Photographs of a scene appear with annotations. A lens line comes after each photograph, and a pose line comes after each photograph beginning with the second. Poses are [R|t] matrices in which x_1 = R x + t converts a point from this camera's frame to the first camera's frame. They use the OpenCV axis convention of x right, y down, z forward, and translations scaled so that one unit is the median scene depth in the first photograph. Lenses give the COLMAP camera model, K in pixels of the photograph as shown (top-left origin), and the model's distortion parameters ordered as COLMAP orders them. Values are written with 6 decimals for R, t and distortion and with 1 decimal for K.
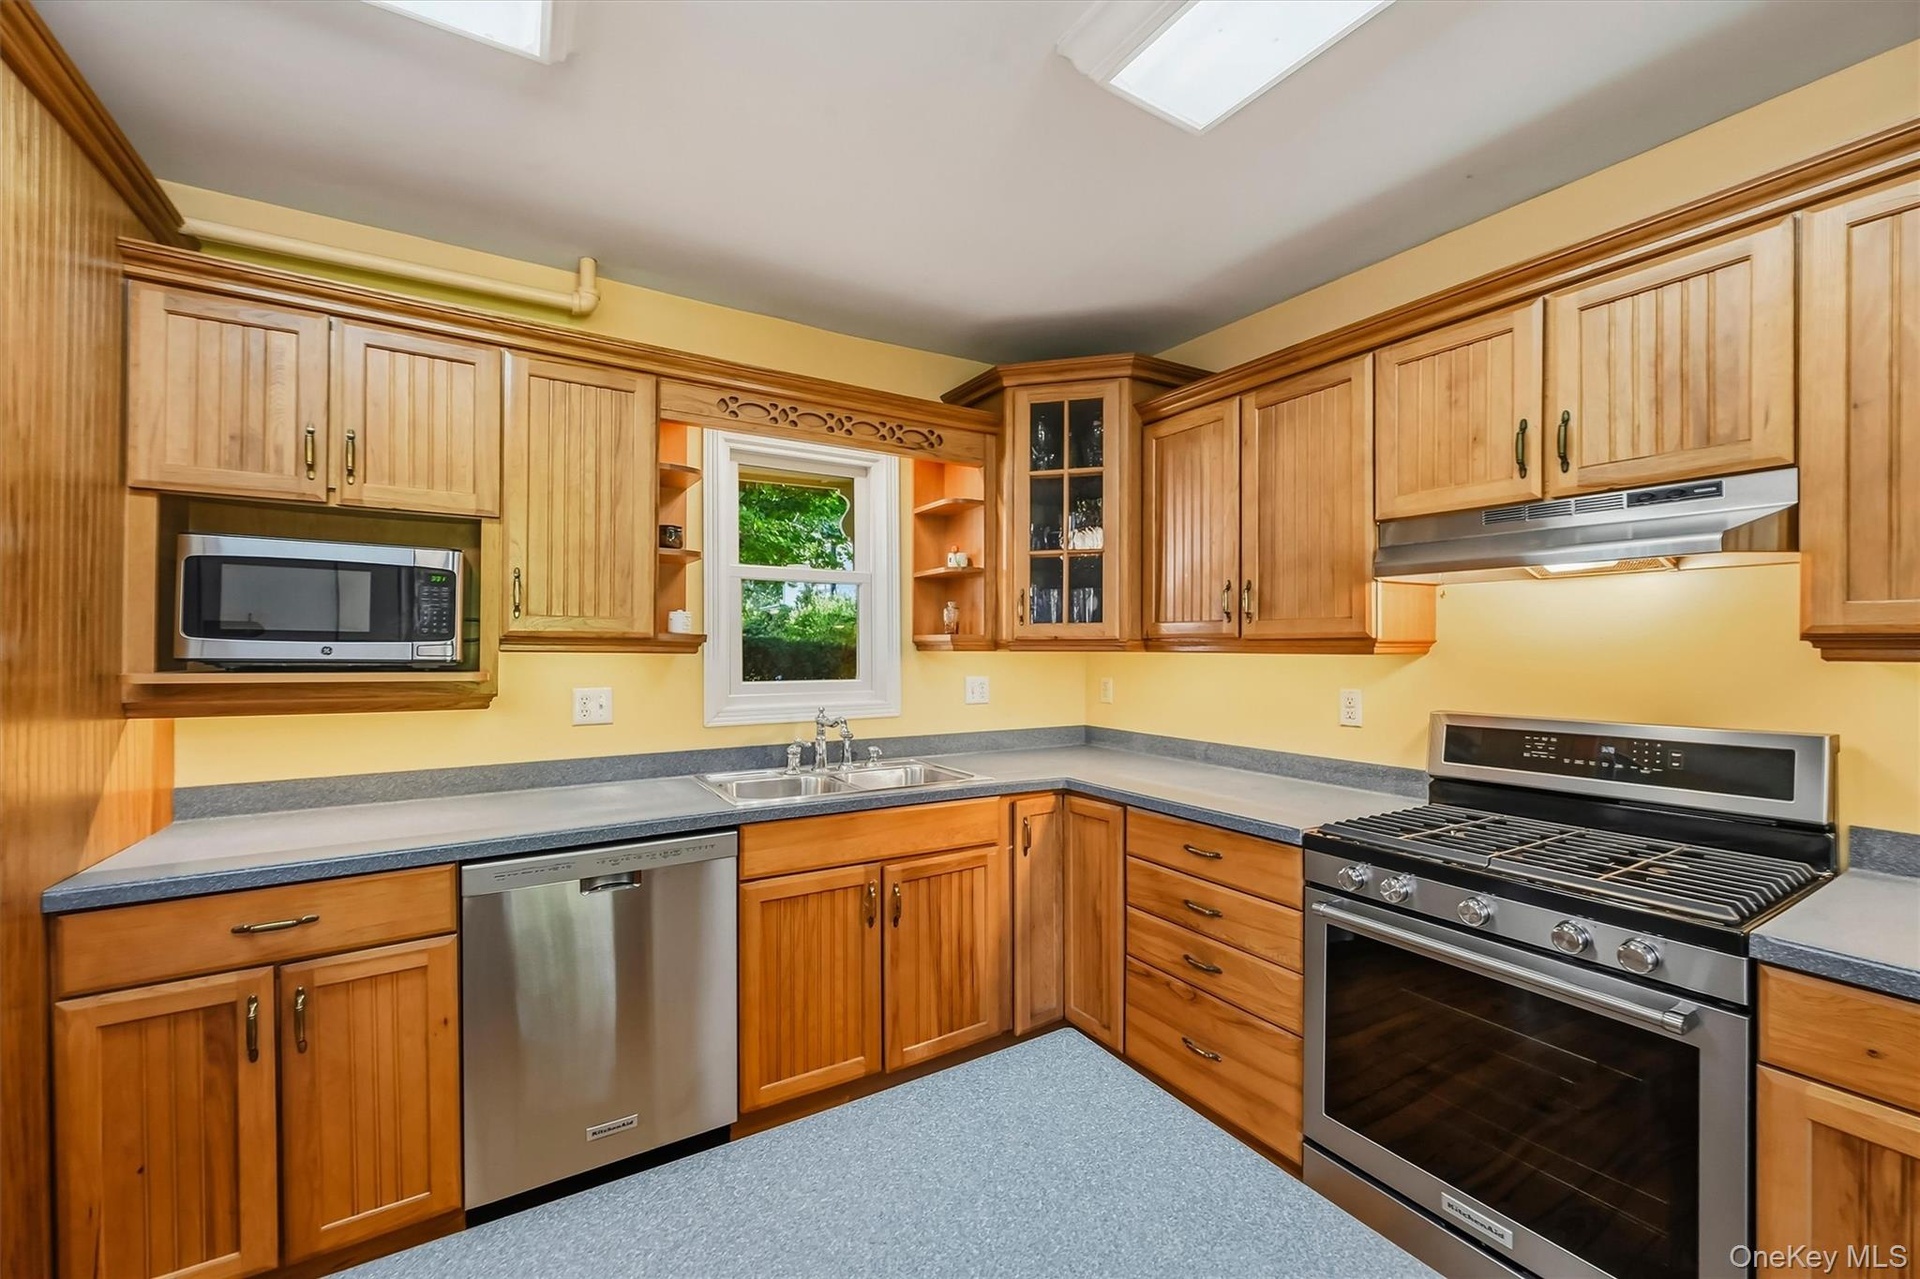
lens RADIAL K [[763.4, 0, 964.3], [0, 763.4, 644.0], [0, 0, 1]] dist [0.001148, -0.000324]
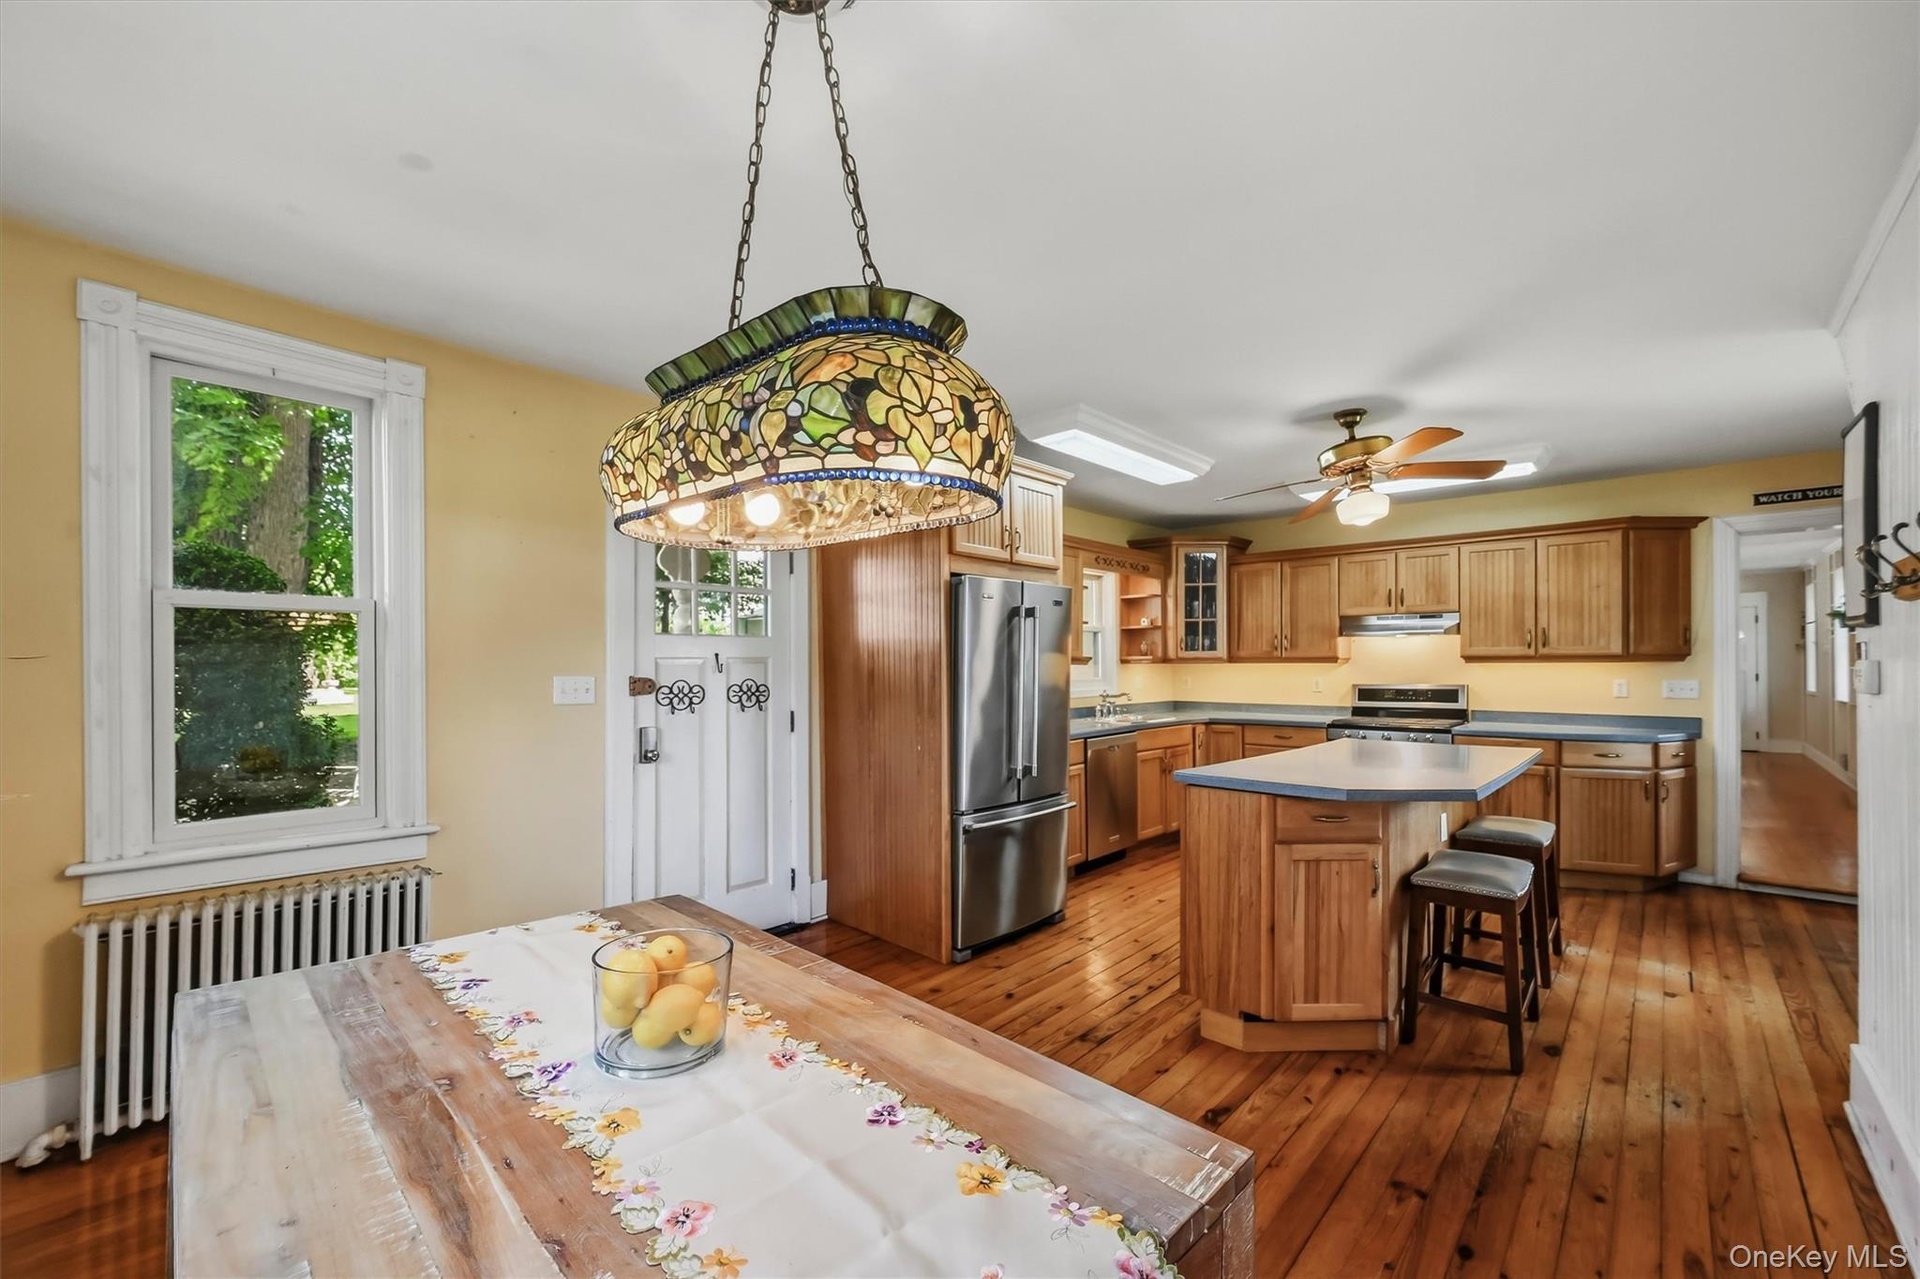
lens RADIAL K [[763.4, 0, 966.2], [0, 763.4, 666.1], [0, 0, 1]] dist [0.001148, -0.000324]
pose [[0.963373, -0.007465, 0.268060, -1.409535], [0.006131, 0.999964, 0.005812, 0.000026], [-0.268094, -0.003956, 0.963385, -1.231451]]
